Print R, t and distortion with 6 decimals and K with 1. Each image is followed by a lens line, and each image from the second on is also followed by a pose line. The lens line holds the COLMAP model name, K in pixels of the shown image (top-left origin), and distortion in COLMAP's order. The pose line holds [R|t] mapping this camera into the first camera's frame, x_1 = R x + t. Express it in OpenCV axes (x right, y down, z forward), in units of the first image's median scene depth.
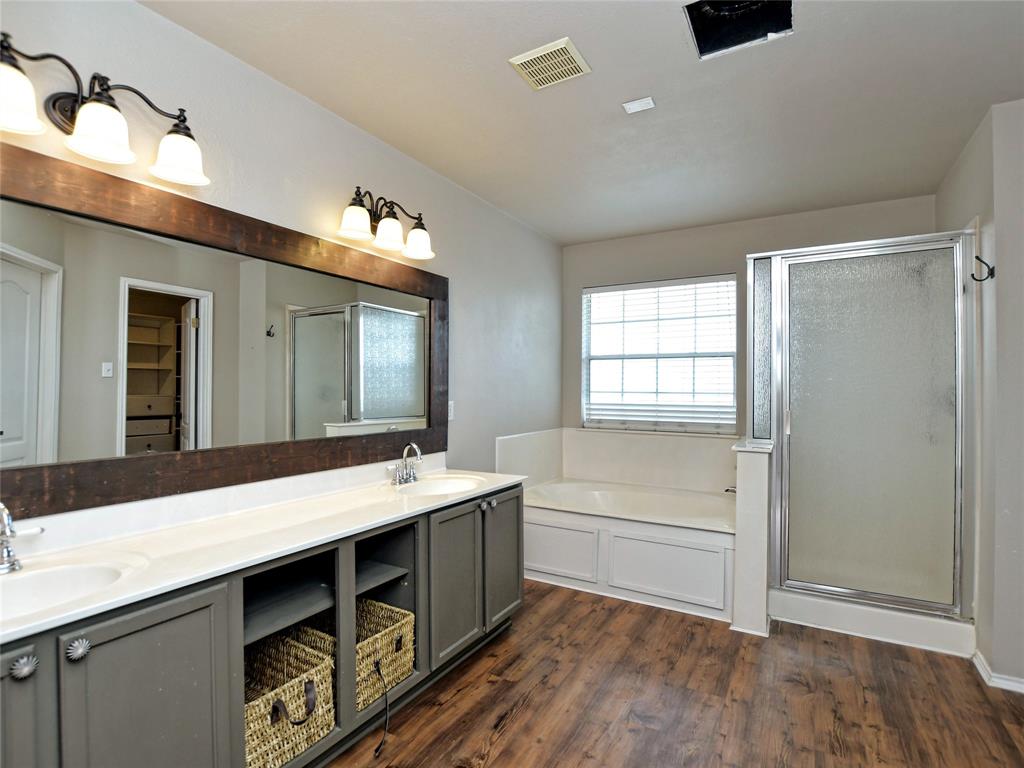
lens RADIAL K [[511.9, 0, 511.9], [0, 511.9, 388.0], [0, 0, 1]] dist [-0.028266, 0.000505]
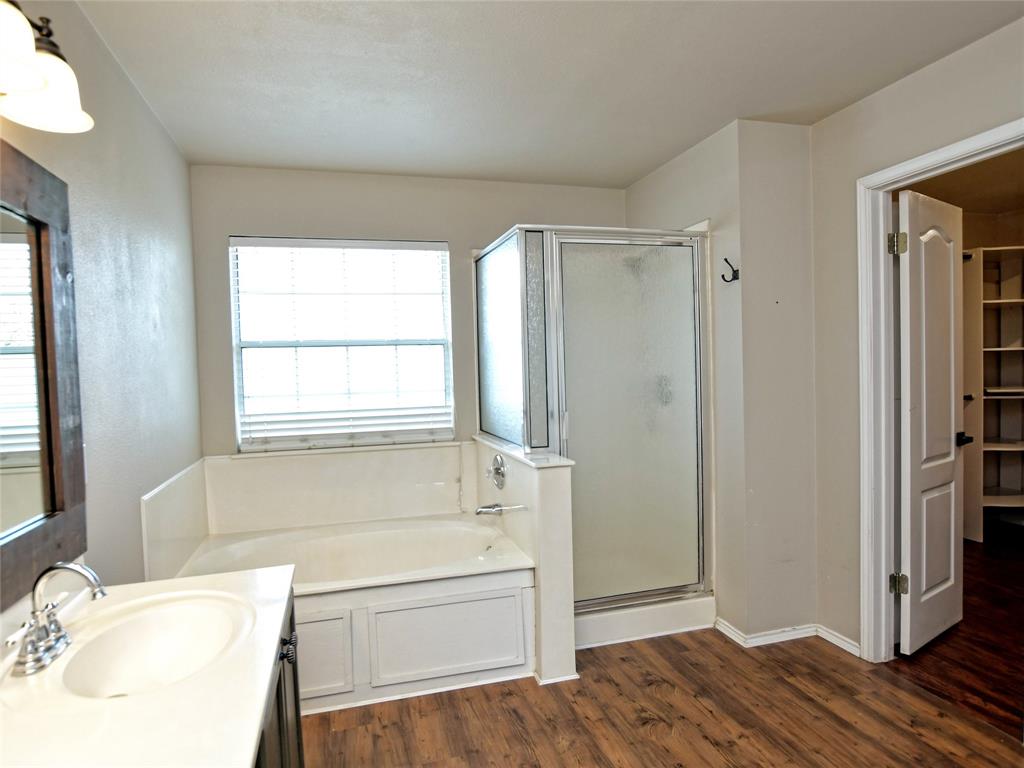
lens RADIAL K [[597.8, 0, 508.5], [0, 597.8, 388.5], [0, 0, 1]] dist [-0.024688, -0.001030]
pose [[0.687304, -0.051532, 0.724540, -0.255079], [0.028126, 0.998620, 0.044346, -0.042601], [-0.725825, -0.010101, 0.687805, 0.353587]]
